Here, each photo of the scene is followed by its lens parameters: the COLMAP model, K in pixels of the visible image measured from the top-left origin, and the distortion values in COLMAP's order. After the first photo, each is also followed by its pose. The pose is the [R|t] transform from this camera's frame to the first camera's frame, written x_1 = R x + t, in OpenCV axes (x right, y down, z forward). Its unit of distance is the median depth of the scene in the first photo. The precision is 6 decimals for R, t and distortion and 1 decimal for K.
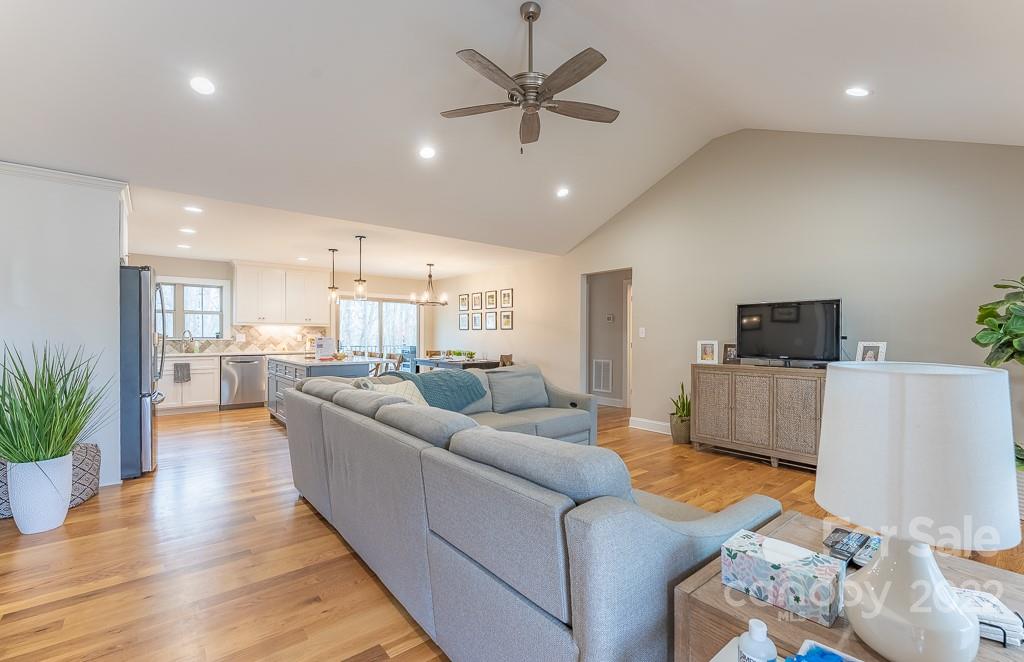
lens RADIAL K [[440.3, 0, 514.4], [0, 440.3, 336.5], [0, 0, 1]] dist [0.001297, 0.000118]
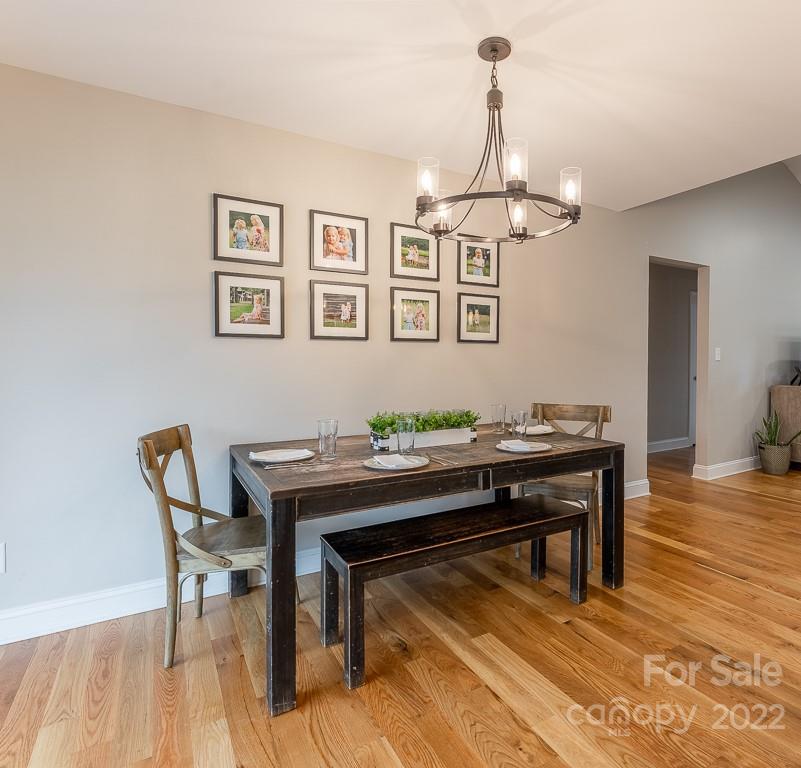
lens RADIAL K [[487.1, 0, 478.9], [0, 487.1, 363.8], [0, 0, 1]] dist [0.001146, -0.001868]
pose [[0.099514, -0.020504, 0.994825, -0.451246], [0.002078, 0.999790, 0.020399, -0.006426], [-0.995034, 0.000037, 0.099535, 0.981134]]
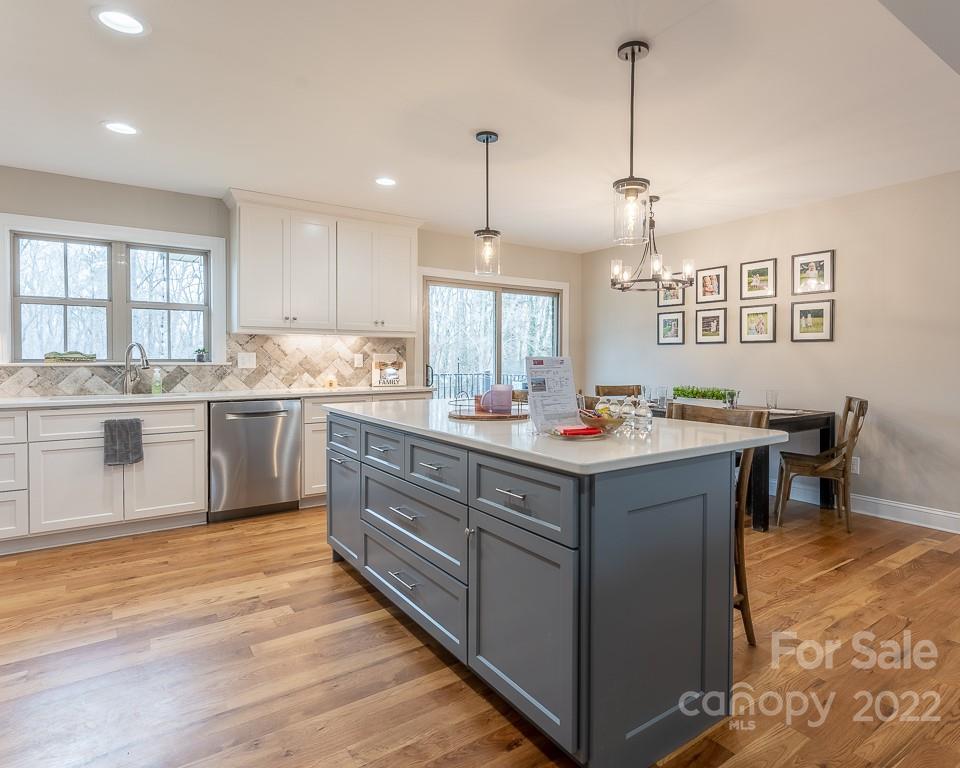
lens RADIAL K [[557.3, 0, 518.0], [0, 557.3, 365.3], [0, 0, 1]] dist [-0.002710, 0.000854]
pose [[0.998522, -0.001268, -0.054325, -0.297115], [0.001670, 0.999972, 0.007338, 0.003936], [0.054315, -0.007418, 0.998496, 0.417914]]
